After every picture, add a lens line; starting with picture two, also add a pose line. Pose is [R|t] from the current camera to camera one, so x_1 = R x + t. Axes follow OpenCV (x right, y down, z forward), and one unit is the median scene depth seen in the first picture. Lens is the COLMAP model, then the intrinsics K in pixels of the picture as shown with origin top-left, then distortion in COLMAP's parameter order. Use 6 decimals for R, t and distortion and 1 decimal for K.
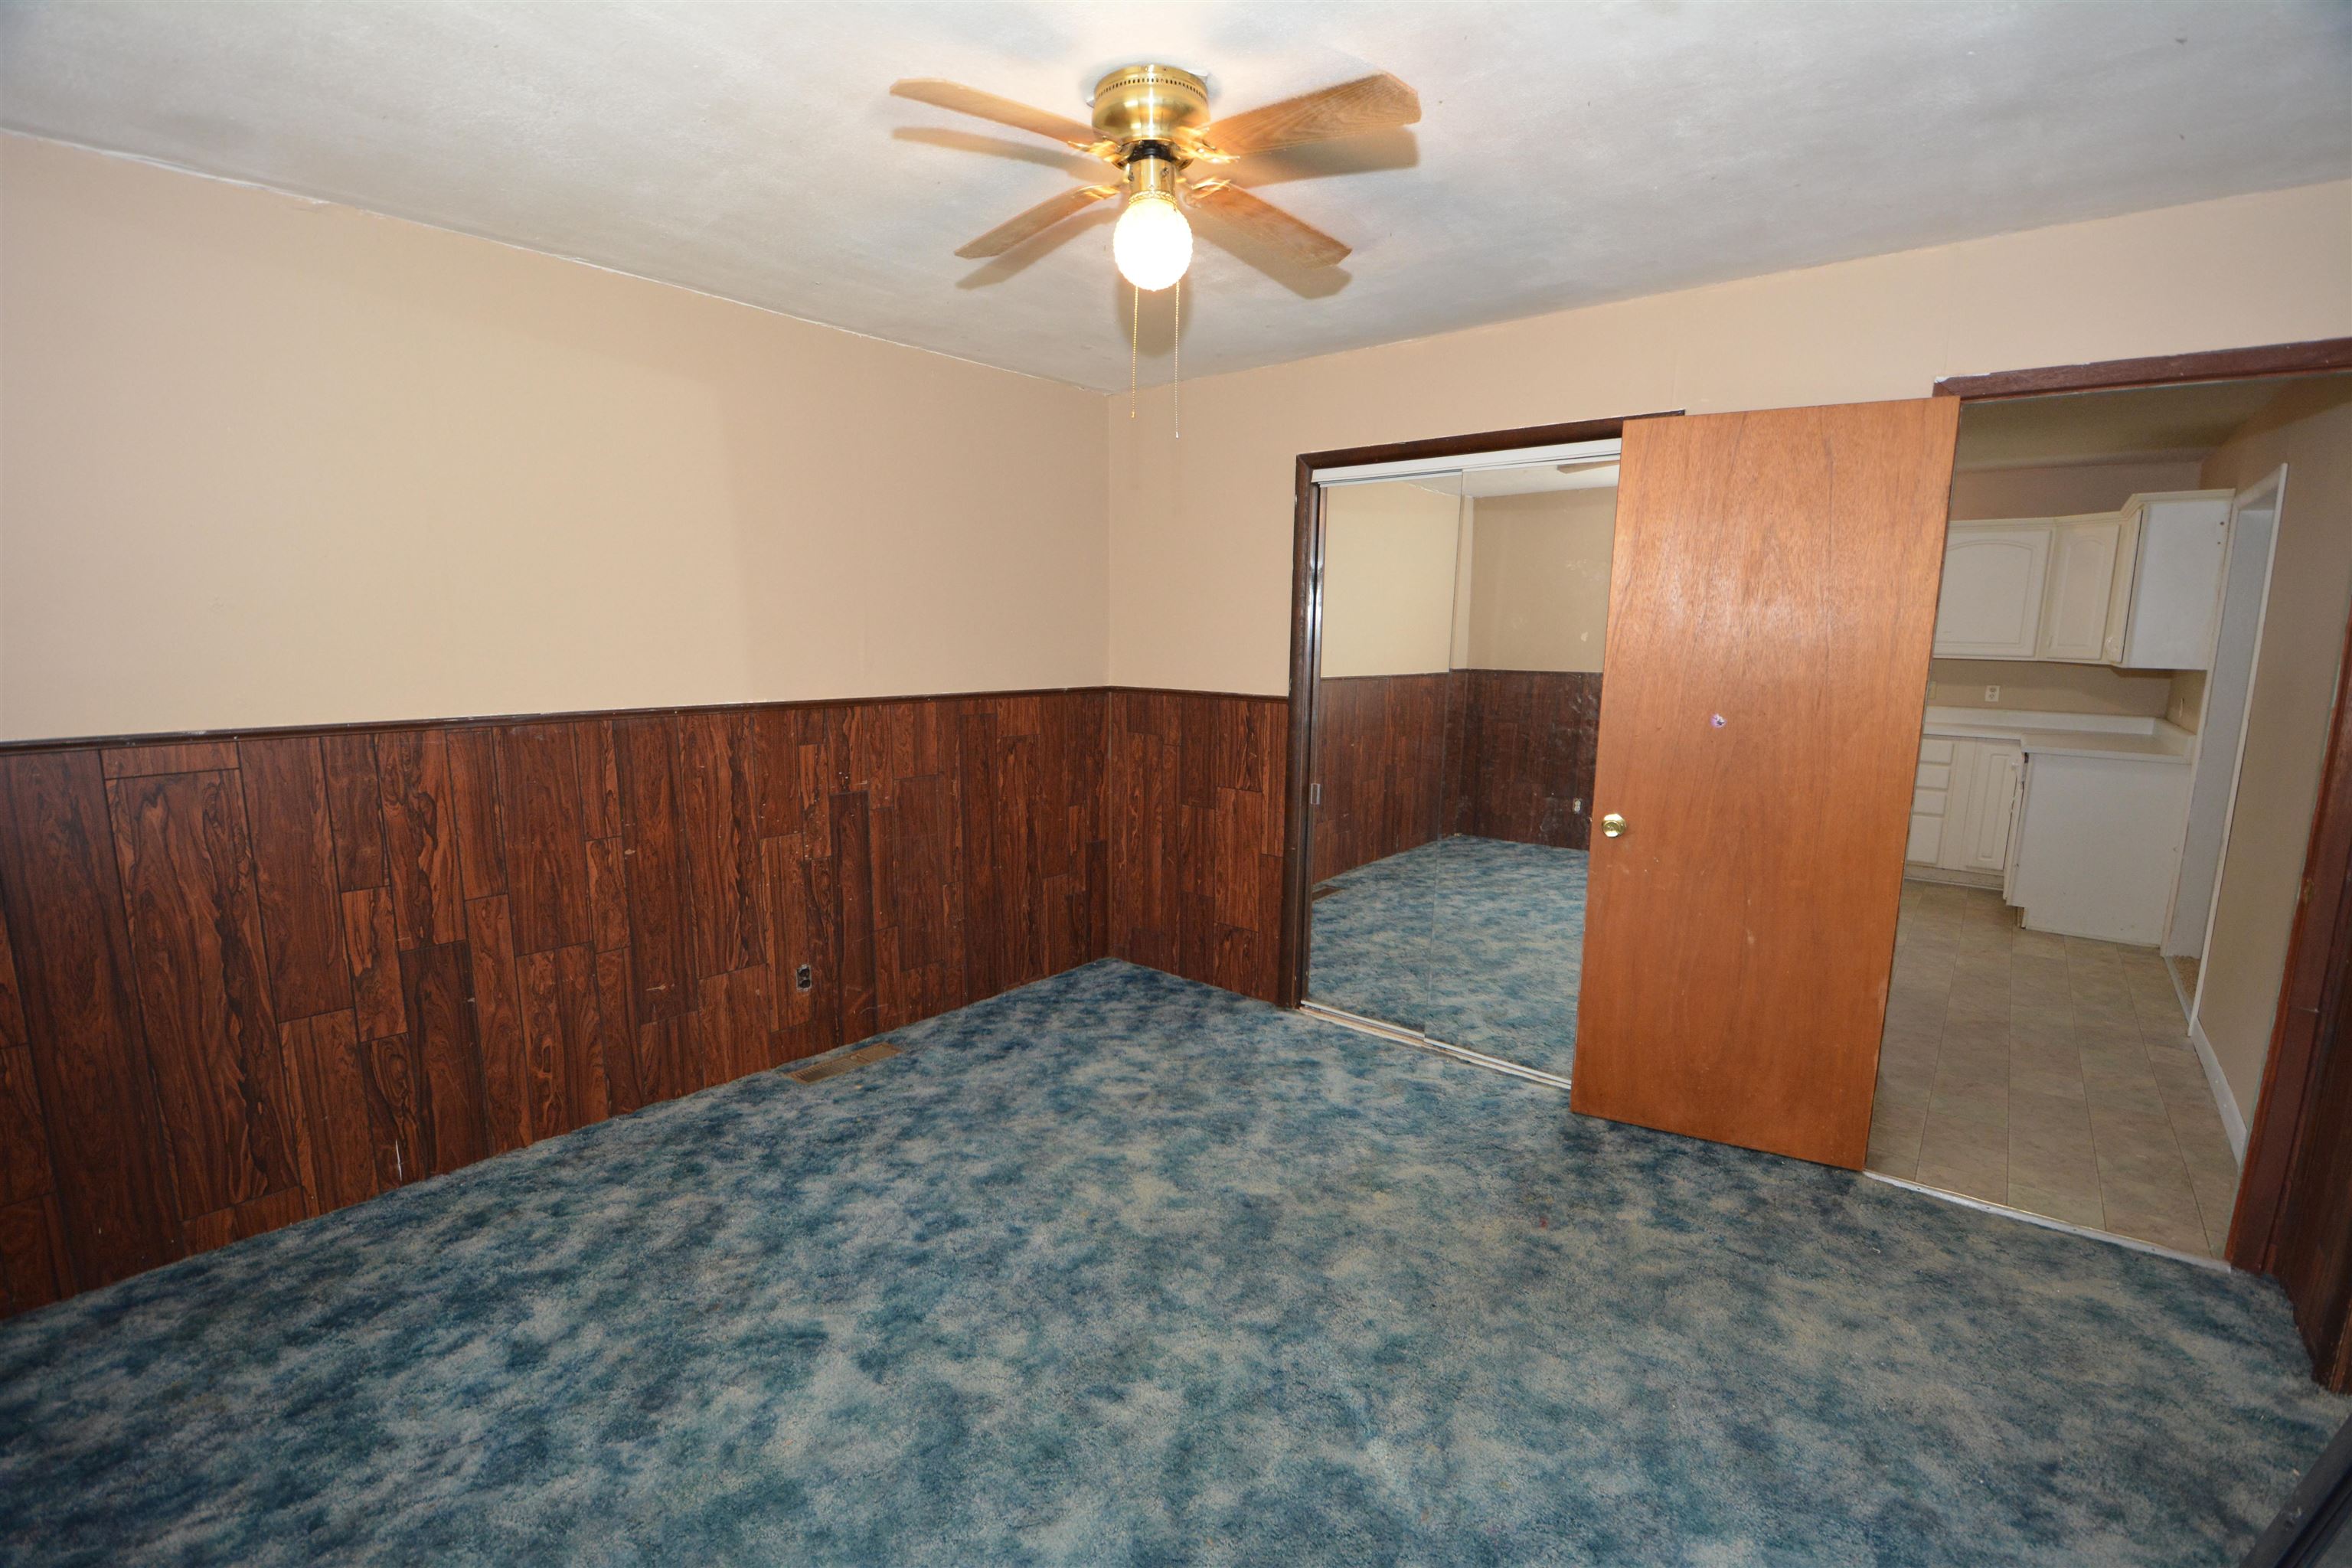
lens RADIAL K [[1029.1, 0, 1173.9], [0, 1029.1, 803.4], [0, 0, 1]] dist [0.016829, -0.025895]
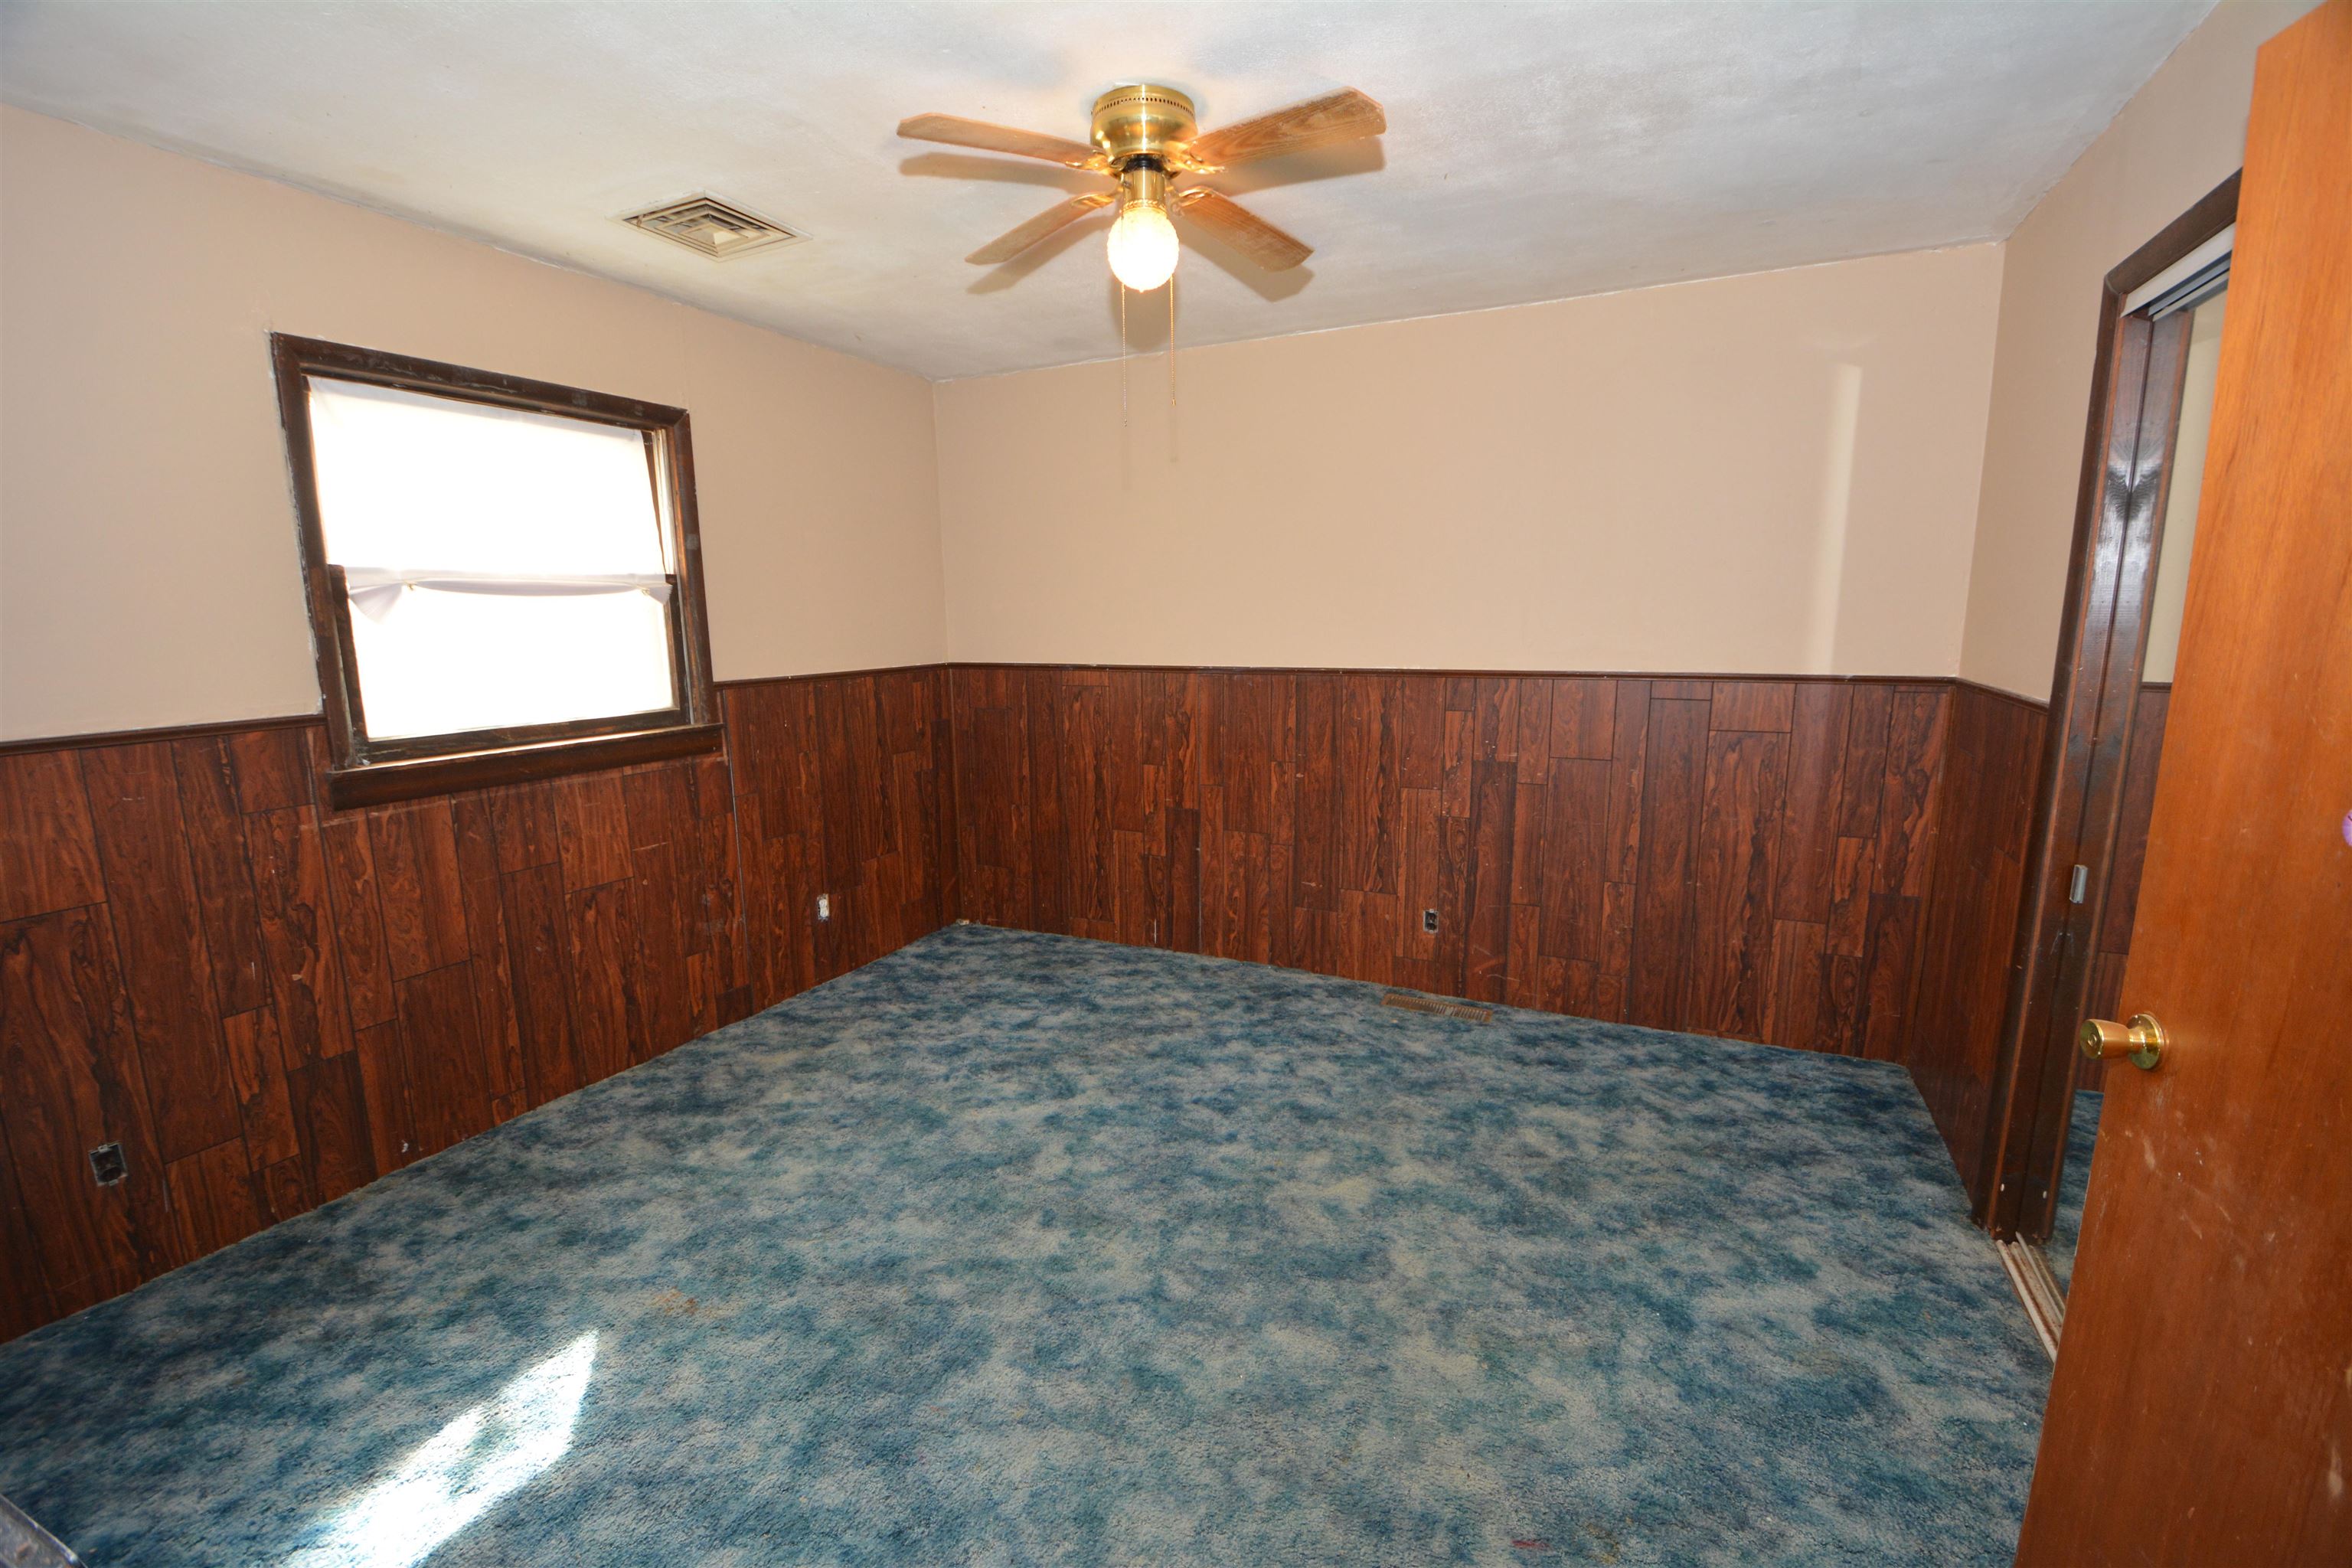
lens RADIAL K [[1029.1, 0, 1173.9], [0, 1029.1, 803.4], [0, 0, 1]] dist [0.016829, -0.025895]
pose [[0.242062, 0.165945, -0.955965, 0.718452], [-0.146883, 0.980178, 0.132955, -0.071324], [0.959078, 0.108232, 0.261638, 0.510181]]
